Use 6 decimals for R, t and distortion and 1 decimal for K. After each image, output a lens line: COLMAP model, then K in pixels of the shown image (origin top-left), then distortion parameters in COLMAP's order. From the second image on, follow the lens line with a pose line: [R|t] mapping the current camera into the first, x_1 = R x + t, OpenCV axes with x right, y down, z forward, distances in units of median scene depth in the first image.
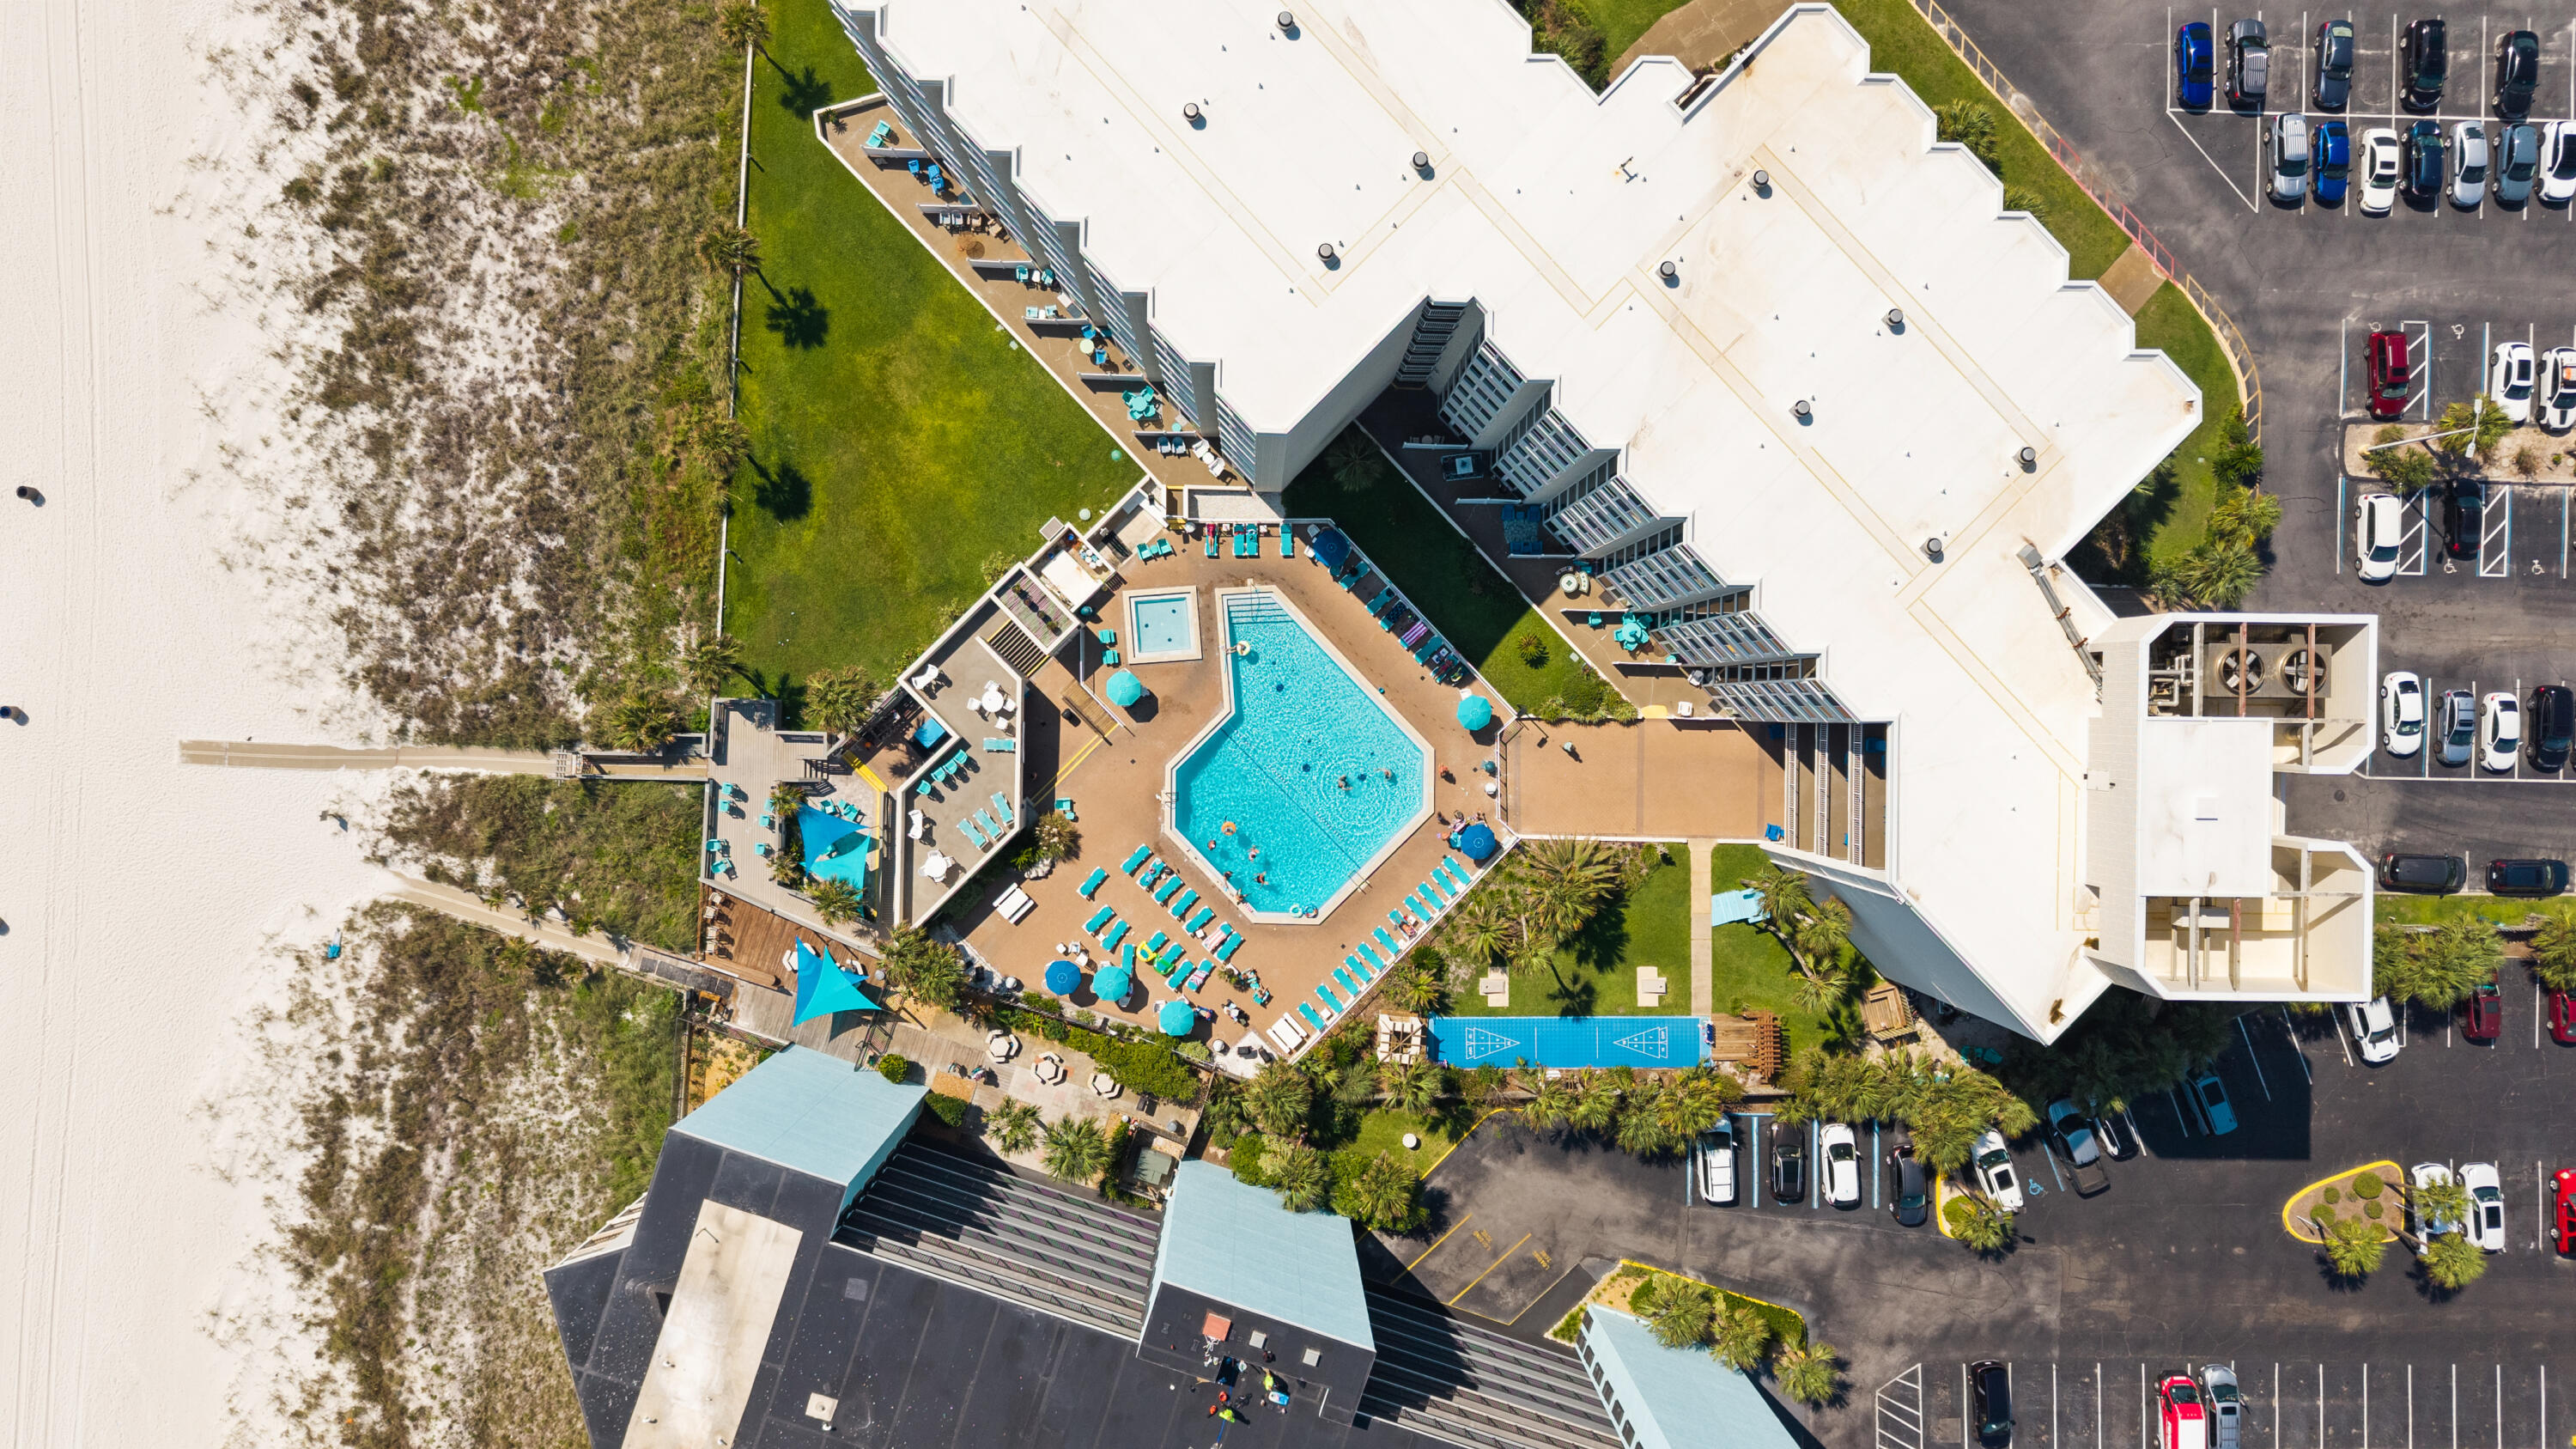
lens RADIAL K [[1759.8, 0, 1288.0], [0, 1759.8, 724.5], [0, 0, 1]] dist [-0.003095, -0.003560]
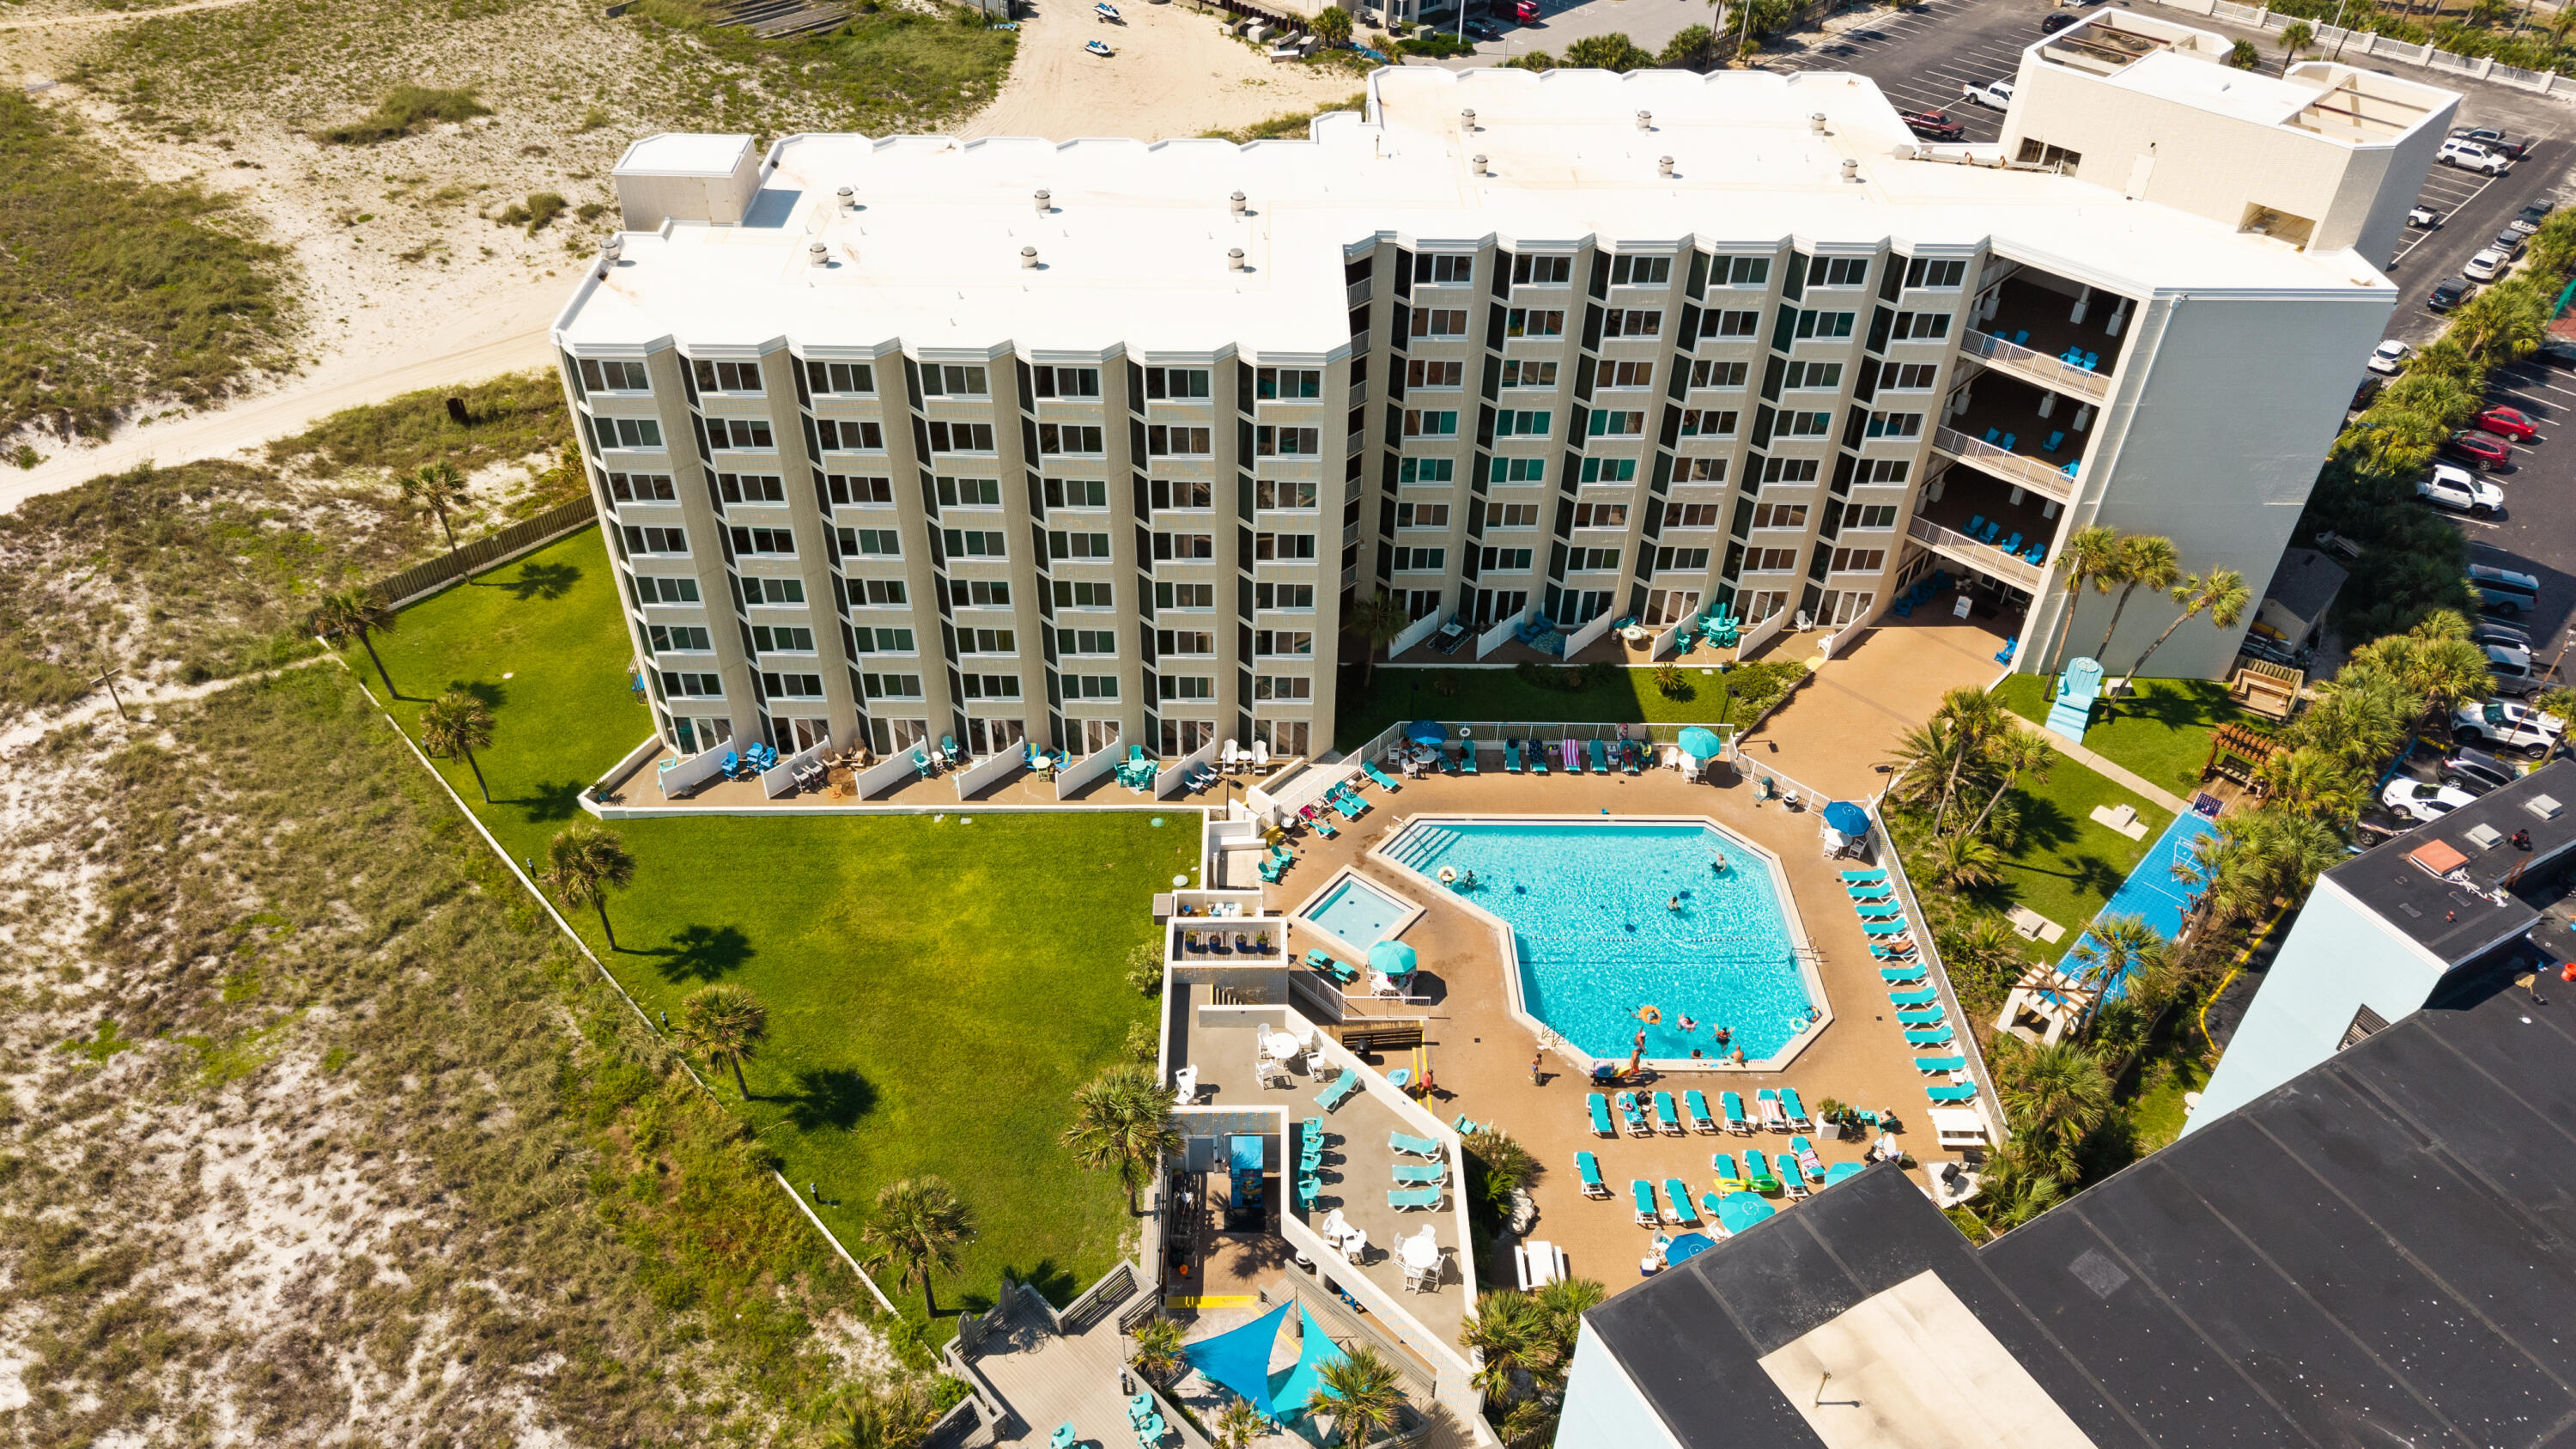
lens RADIAL K [[1734.4, 0, 1260.2], [0, 1734.4, 731.8], [0, 0, 1]] dist [0.010440, -0.002498]
pose [[0.693474, -0.470828, 0.545358, -0.467435], [0.720400, 0.441720, -0.534704, 0.273304], [0.010858, 0.763678, 0.645505, 0.480013]]
